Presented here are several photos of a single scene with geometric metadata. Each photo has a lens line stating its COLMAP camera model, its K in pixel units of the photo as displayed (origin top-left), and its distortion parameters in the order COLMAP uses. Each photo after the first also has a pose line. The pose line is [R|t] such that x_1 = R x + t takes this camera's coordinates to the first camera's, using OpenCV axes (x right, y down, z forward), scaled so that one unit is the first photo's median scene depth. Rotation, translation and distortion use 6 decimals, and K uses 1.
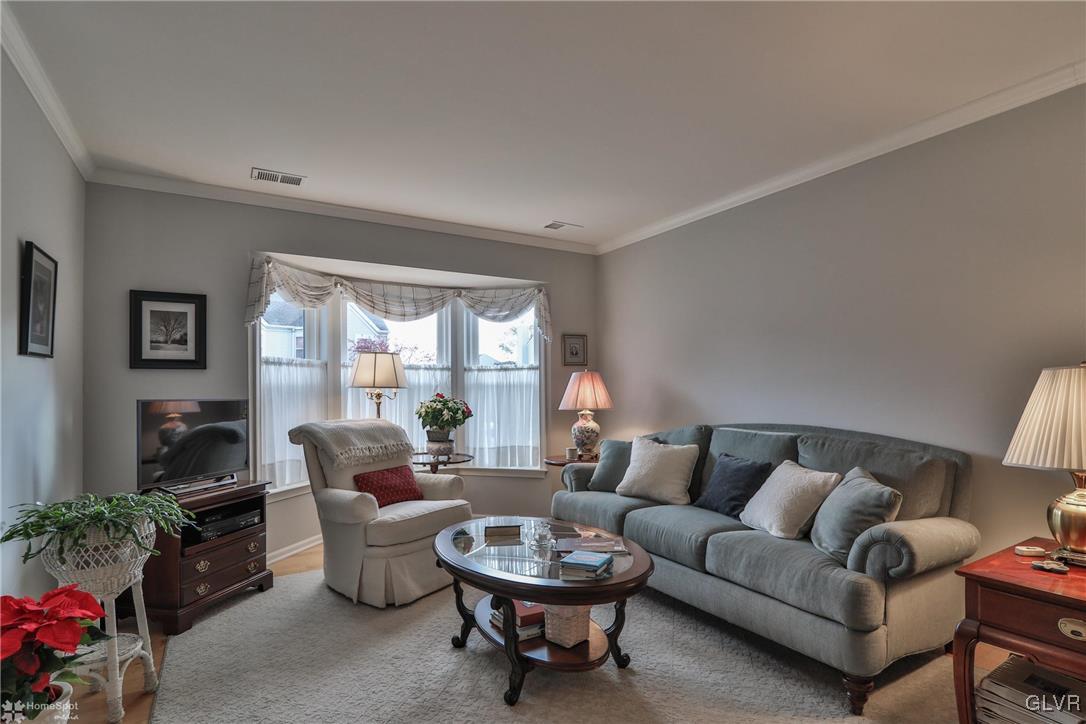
lens RADIAL K [[551.1, 0, 541.0], [0, 551.1, 385.6], [0, 0, 1]] dist [-0.001146, -0.000361]
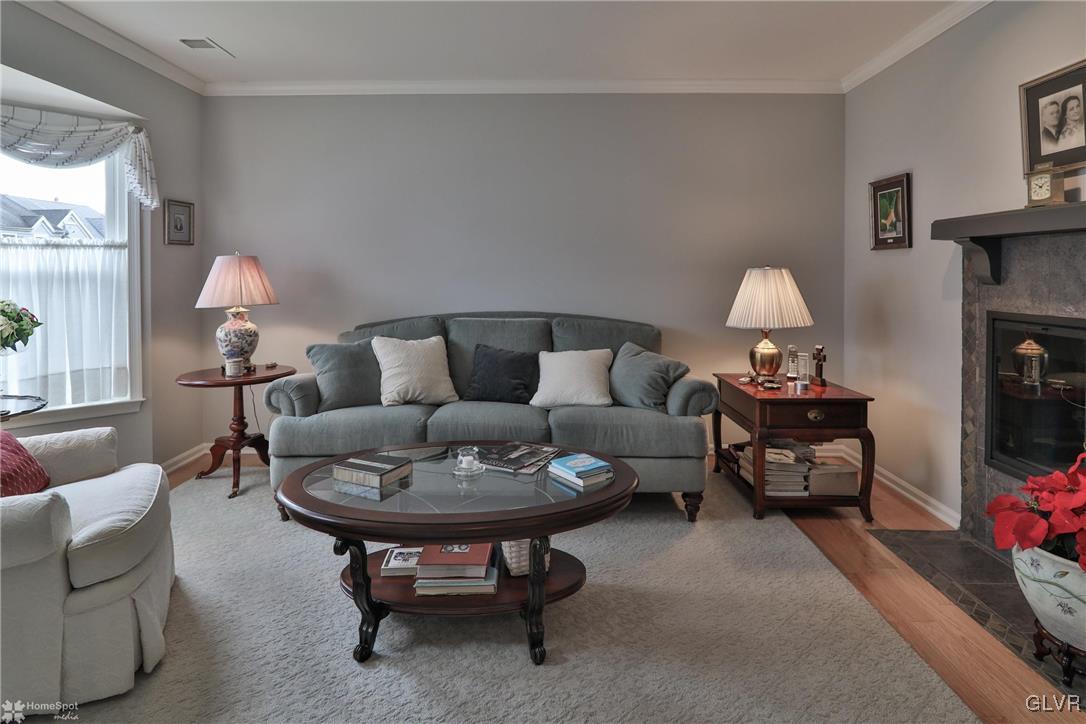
lens RADIAL K [[571.5, 0, 541.5], [0, 571.5, 279.9], [0, 0, 1]] dist [-0.002033, -0.001176]
pose [[0.539915, -0.003782, 0.841711, -0.406648], [-0.009342, 0.999901, 0.010486, -0.004288], [-0.841667, -0.013525, 0.539827, 0.283188]]
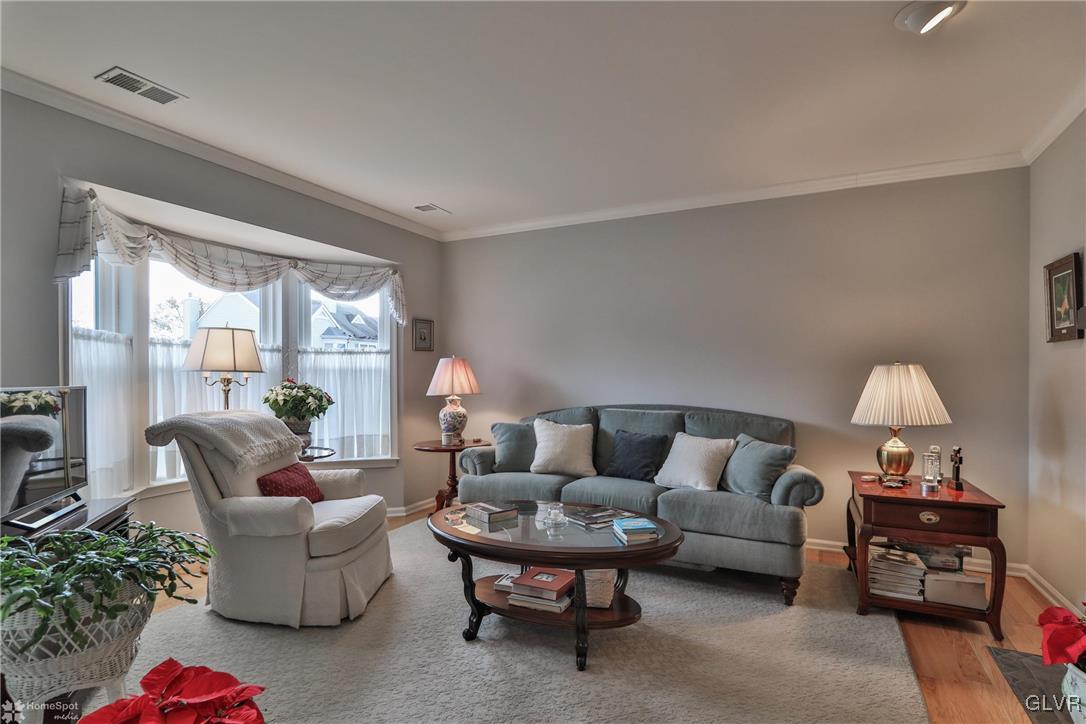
lens RADIAL K [[537.9, 0, 547.6], [0, 537.9, 378.7], [0, 0, 1]] dist [-0.003126, -0.000668]
pose [[0.847472, 0.001638, 0.530838, -0.349811], [-0.009399, 0.999885, 0.011920, 0.000217], [-0.530757, -0.015091, 0.847389, 0.082315]]
